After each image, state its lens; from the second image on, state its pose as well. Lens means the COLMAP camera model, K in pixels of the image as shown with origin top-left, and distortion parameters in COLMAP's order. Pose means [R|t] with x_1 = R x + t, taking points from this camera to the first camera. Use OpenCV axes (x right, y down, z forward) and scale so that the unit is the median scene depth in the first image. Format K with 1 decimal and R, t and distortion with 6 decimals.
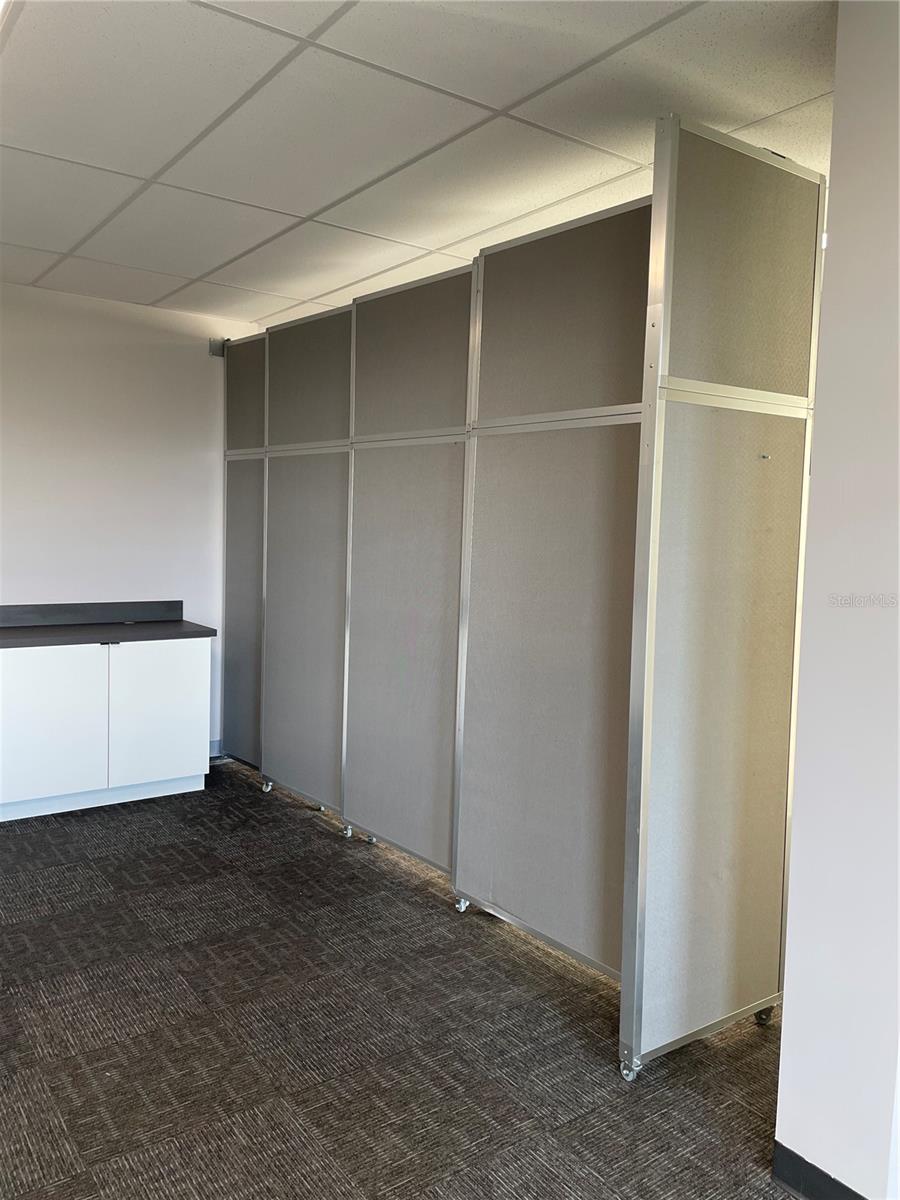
lens RADIAL K [[916.7, 0, 471.9], [0, 916.7, 584.7], [0, 0, 1]] dist [0.083572, -0.095267]
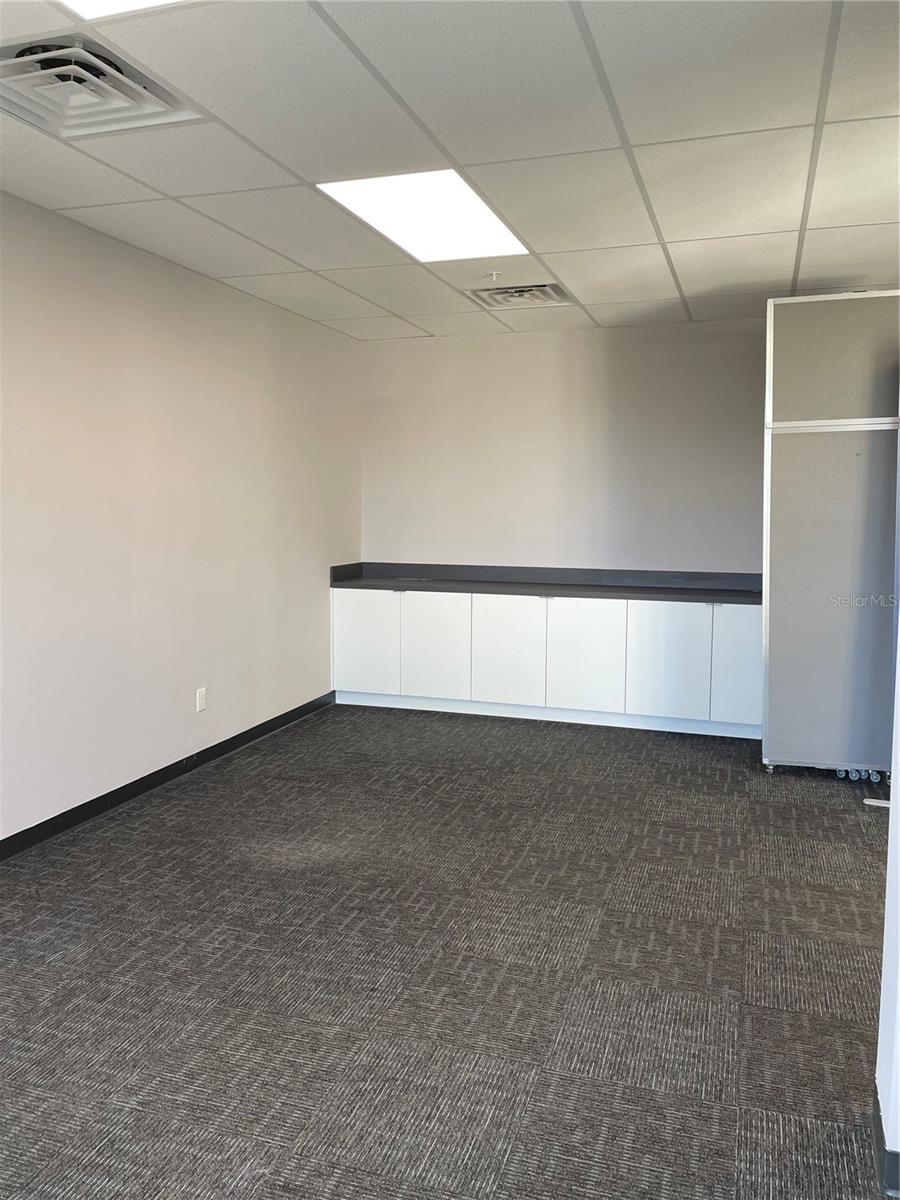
lens RADIAL K [[916.7, 0, 445.0], [0, 916.7, 599.5], [0, 0, 1]] dist [0.083572, -0.095267]
pose [[0.573223, 0.062829, -0.816987, 0.575675], [-0.047730, 0.997923, 0.043255, 0.031510], [0.818008, 0.014200, 0.575031, 0.006240]]
